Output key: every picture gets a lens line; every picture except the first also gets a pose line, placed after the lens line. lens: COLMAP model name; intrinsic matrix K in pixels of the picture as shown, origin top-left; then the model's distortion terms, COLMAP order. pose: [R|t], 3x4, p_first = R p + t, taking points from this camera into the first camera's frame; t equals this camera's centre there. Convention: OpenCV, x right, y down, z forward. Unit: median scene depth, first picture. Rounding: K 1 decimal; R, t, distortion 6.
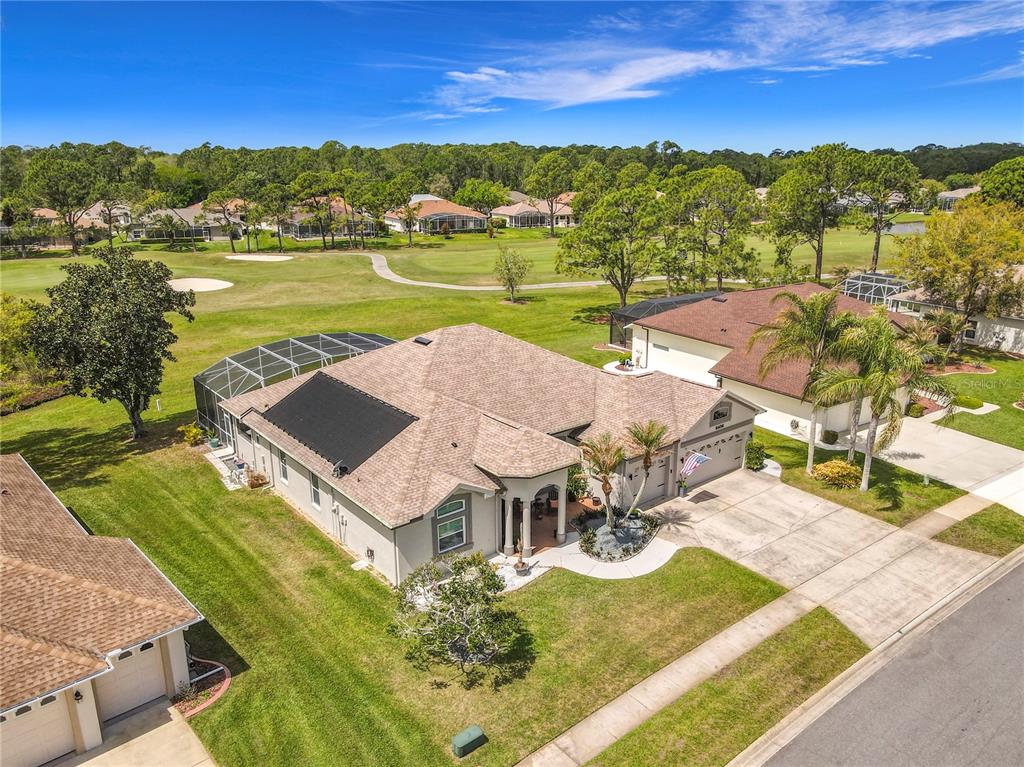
lens RADIAL K [[750.7, 0, 526.2], [0, 750.7, 386.6], [0, 0, 1]] dist [0.018774, 0.006359]
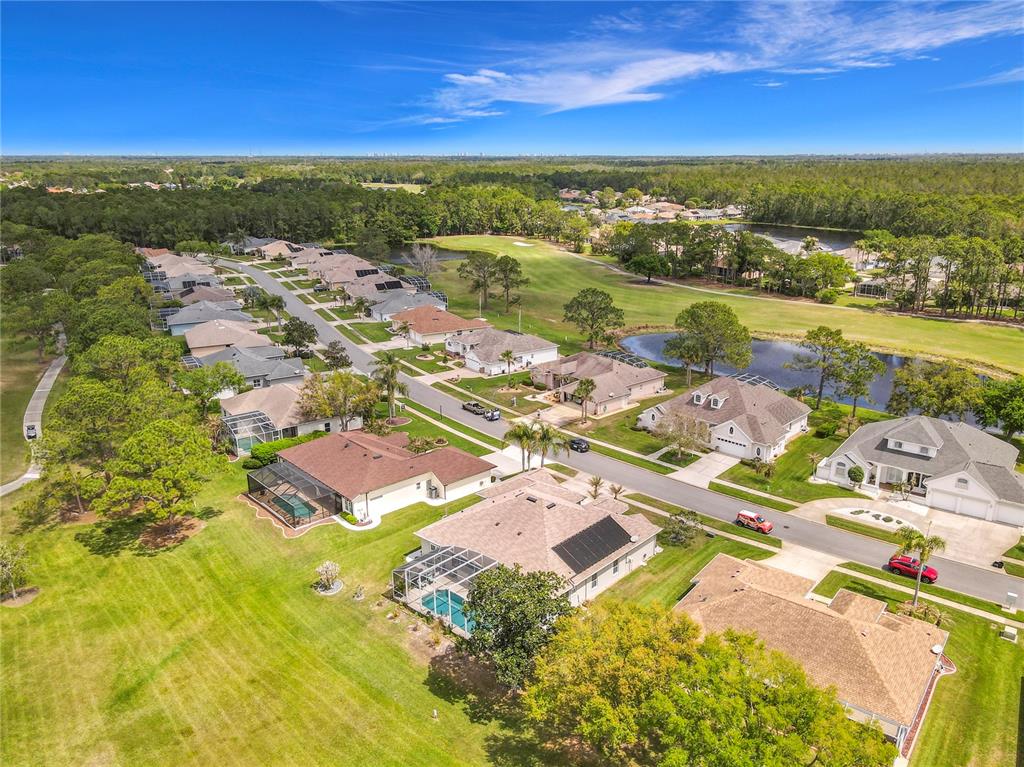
lens RADIAL K [[759.4, 0, 525.0], [0, 759.4, 382.2], [0, 0, 1]] dist [0.014011, 0.006164]
pose [[-0.149570, -0.278729, 0.948651, -2.220770], [0.284224, 0.906828, 0.311254, -1.145428], [-0.947019, 0.316184, -0.056412, 1.174691]]
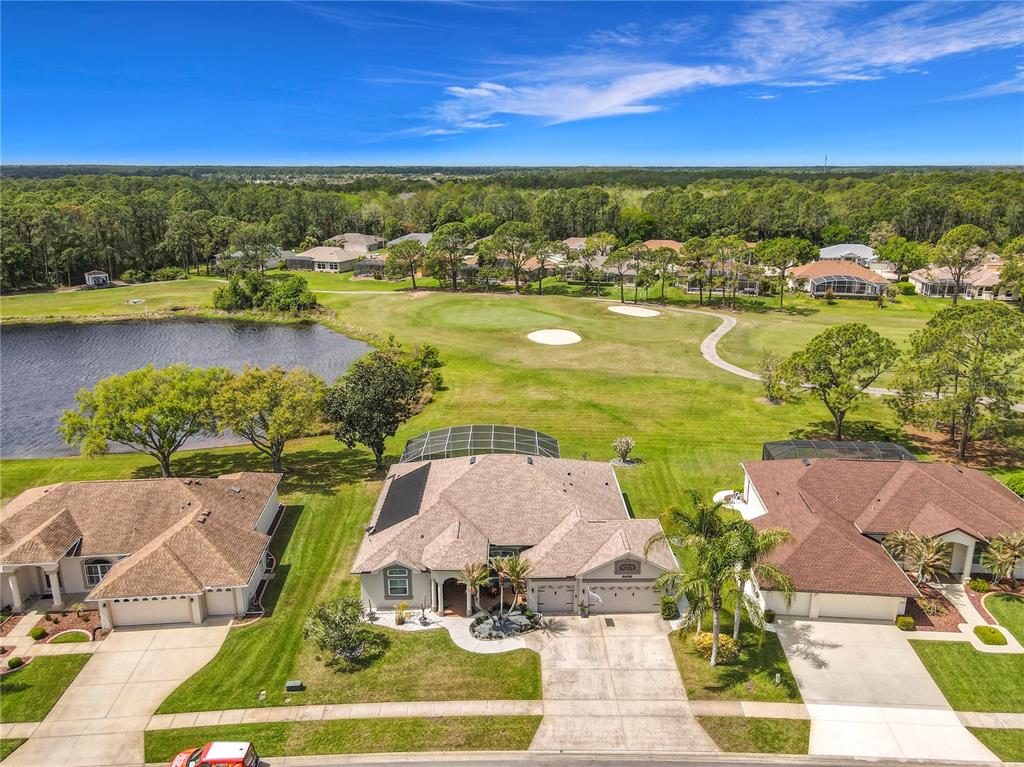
lens RADIAL K [[759.4, 0, 525.0], [0, 759.4, 382.2], [0, 0, 1]] dist [0.014011, 0.006164]
pose [[0.788974, 0.172767, -0.589637, 0.915050], [-0.179214, 0.982633, 0.048116, -0.340621], [0.587709, 0.067708, 0.806234, -0.223800]]
